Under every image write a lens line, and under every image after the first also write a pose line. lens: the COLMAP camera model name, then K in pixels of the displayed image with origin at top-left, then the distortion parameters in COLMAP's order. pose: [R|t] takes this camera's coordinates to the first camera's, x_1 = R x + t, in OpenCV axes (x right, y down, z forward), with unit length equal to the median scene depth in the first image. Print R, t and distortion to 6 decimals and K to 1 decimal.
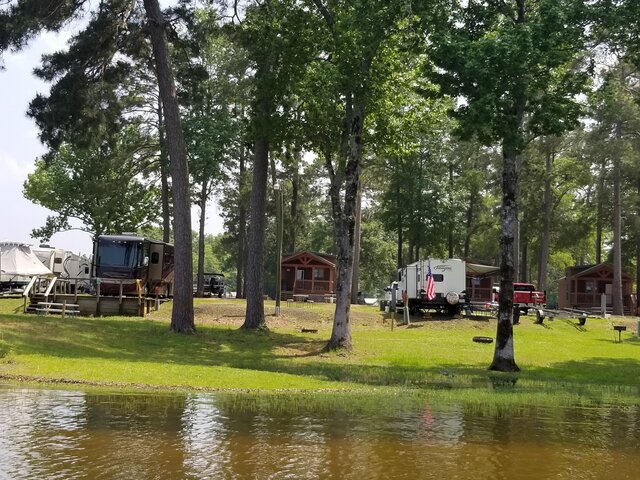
lens RADIAL K [[566.7, 0, 319.9], [0, 566.7, 236.3], [0, 0, 1]] dist [0.008705, 0.002455]
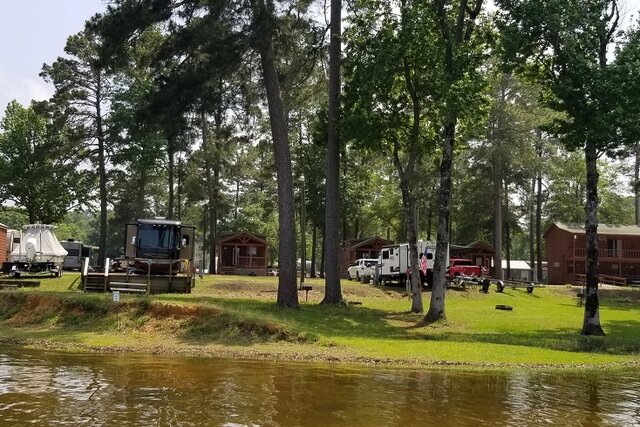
lens RADIAL K [[480.1, 0, 318.9], [0, 480.1, 220.4], [0, 0, 1]] dist [-0.011028, -0.002933]
pose [[0.985975, 0.005606, 0.166798, -0.189885], [-0.006188, 0.999976, 0.002972, -0.004125], [-0.166777, -0.003962, 0.985987, 0.034011]]
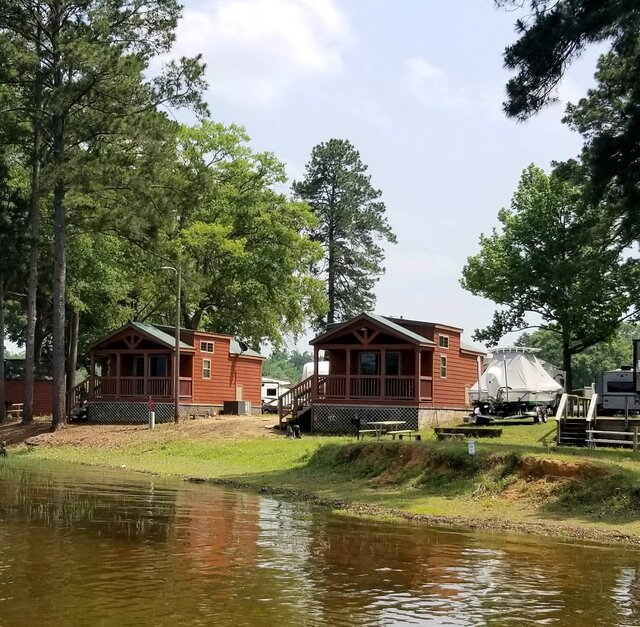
lens RADIAL K [[686.2, 0, 323.3], [0, 686.2, 333.7], [0, 0, 1]] dist [0.027109, 0.000000]
pose [[0.969331, -0.048847, -0.240856, -0.557434], [0.048679, 0.998792, -0.006650, -0.013124], [0.240890, -0.005278, 0.970538, 0.083384]]
